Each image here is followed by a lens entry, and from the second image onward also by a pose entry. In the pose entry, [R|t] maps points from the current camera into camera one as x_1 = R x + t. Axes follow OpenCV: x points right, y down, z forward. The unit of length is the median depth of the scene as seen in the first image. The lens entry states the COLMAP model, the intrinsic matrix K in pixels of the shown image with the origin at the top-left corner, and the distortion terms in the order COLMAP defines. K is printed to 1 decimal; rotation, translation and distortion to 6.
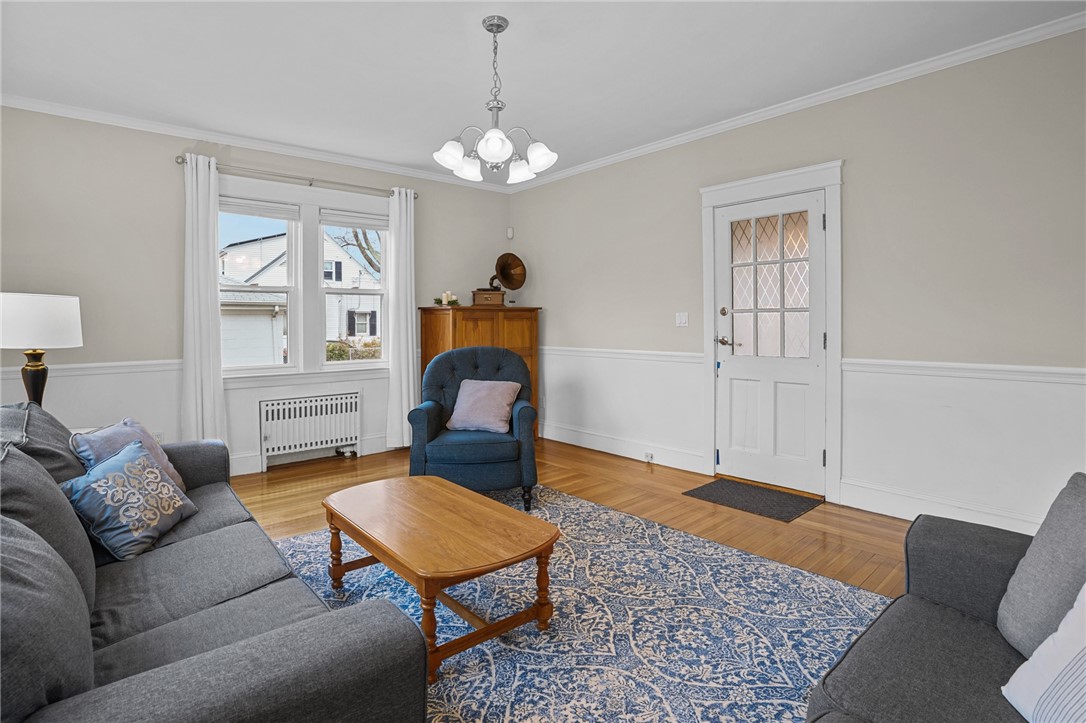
lens RADIAL K [[542.5, 0, 542.2], [0, 542.5, 329.3], [0, 0, 1]] dist [-0.077848, 0.035560]
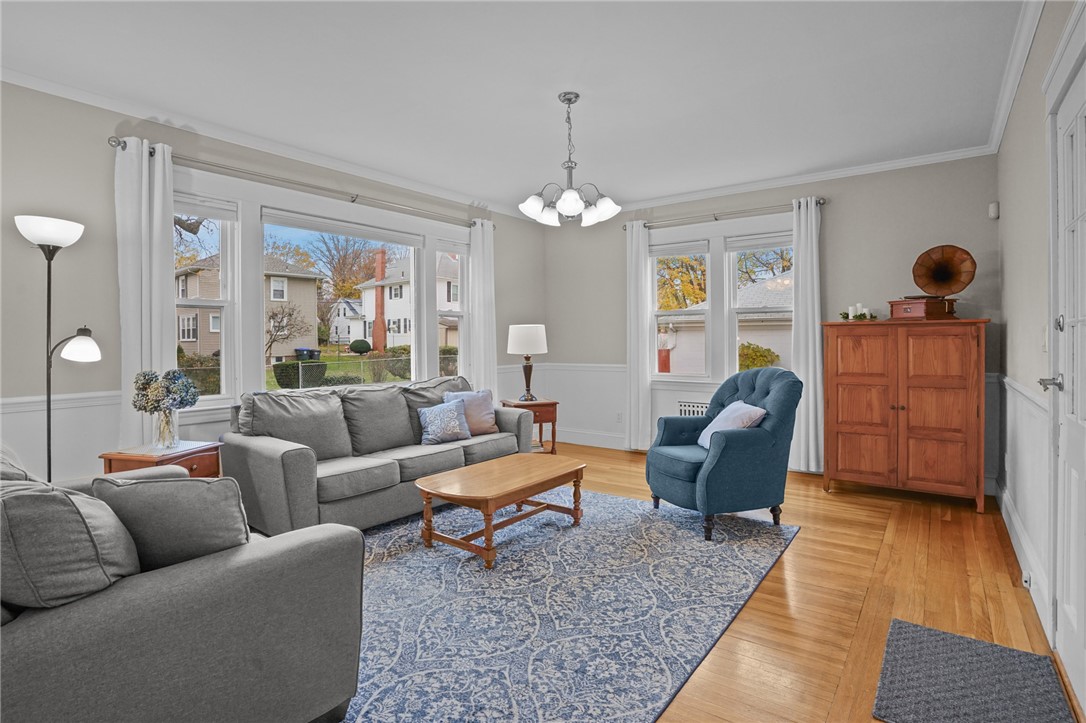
lens RADIAL K [[547.0, 0, 537.9], [0, 547.0, 348.1], [0, 0, 1]] dist [-0.081014, 0.037143]
pose [[0.200928, 0.020658, -0.979388, 1.103085], [-0.005961, 0.999785, 0.019865, -0.027369], [0.979588, 0.001846, 0.201008, 0.670552]]
